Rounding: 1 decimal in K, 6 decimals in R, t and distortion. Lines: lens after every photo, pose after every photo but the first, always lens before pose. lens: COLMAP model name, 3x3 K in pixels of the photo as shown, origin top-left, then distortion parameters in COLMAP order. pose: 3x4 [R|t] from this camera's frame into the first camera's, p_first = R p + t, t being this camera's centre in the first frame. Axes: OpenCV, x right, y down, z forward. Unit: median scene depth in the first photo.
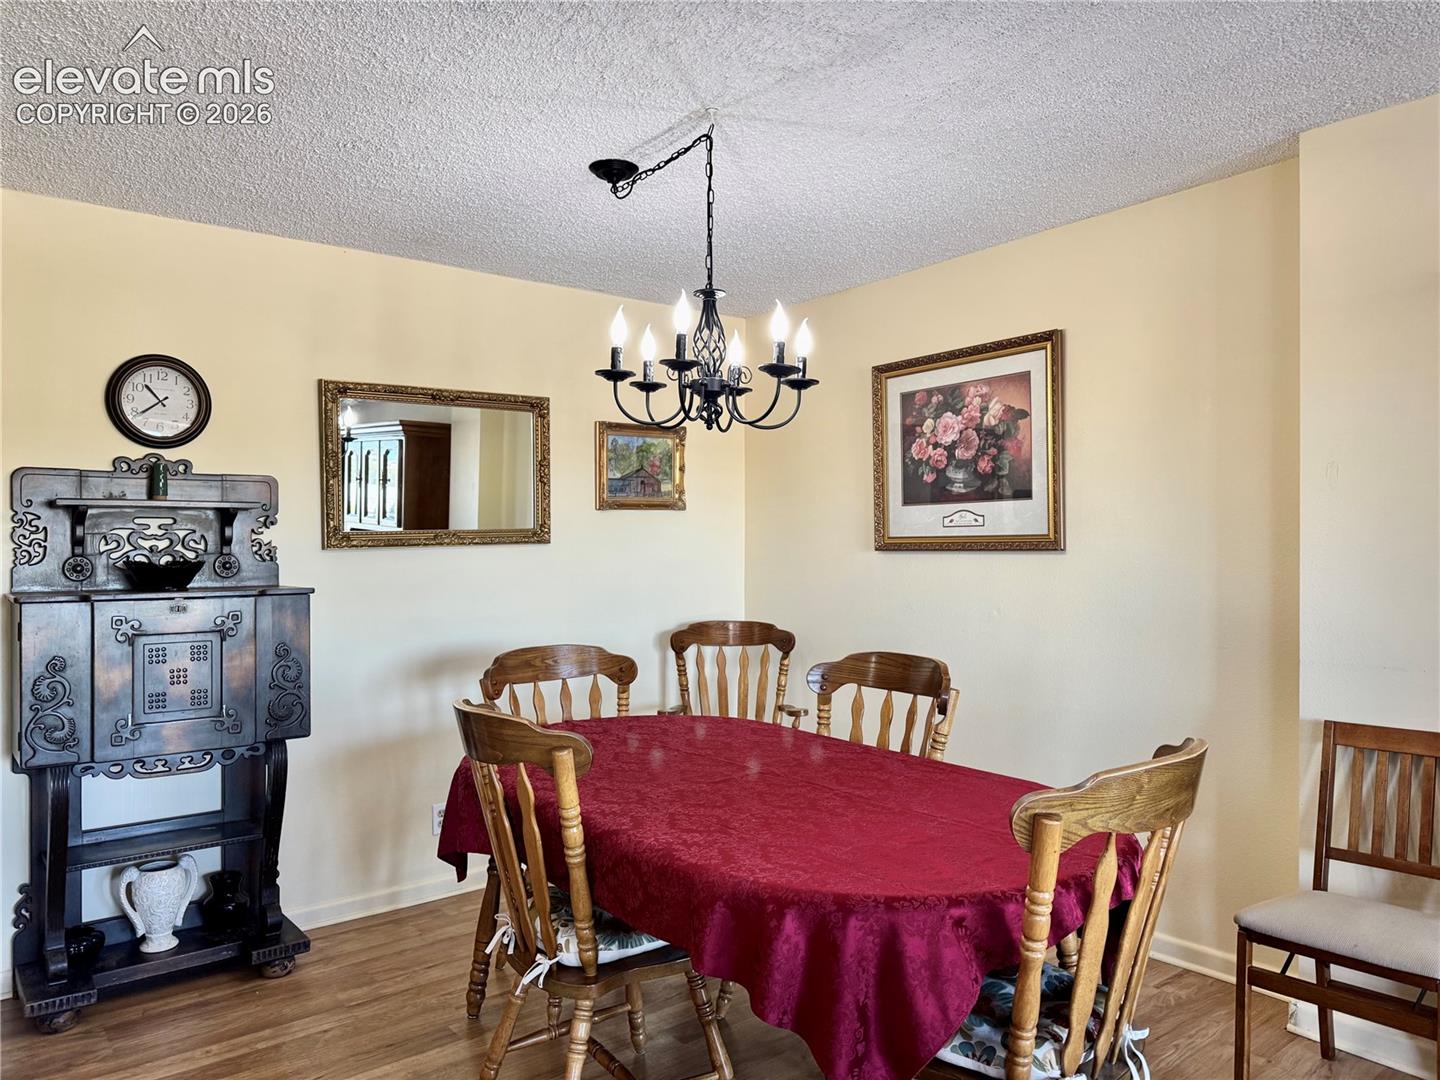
lens RADIAL K [[1026.6, 0, 709.4], [0, 1026.6, 543.6], [0, 0, 1]] dist [0.018724, -0.009893]
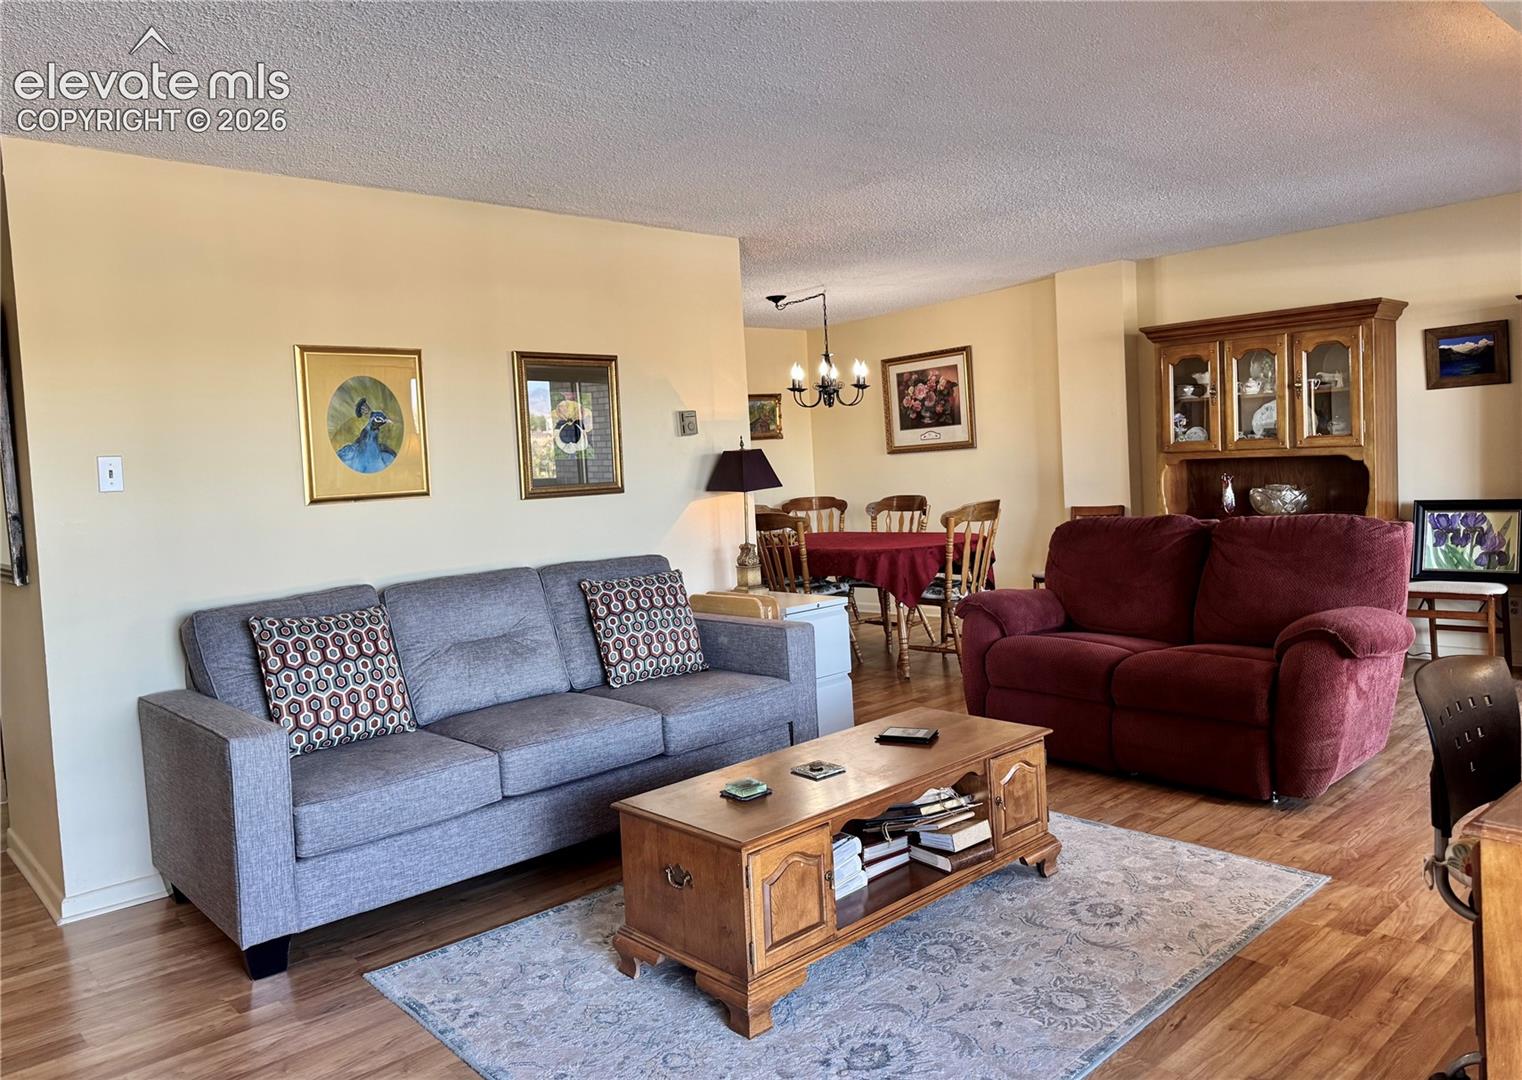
lens RADIAL K [[1095.9, 0, 772.3], [0, 1095.9, 525.8], [0, 0, 1]] dist [0.015689, 0.013239]
pose [[0.994414, -0.064493, 0.083551, -0.270148], [0.059917, 0.996622, 0.056161, 0.014297], [-0.086891, -0.050841, 0.994920, -1.198552]]
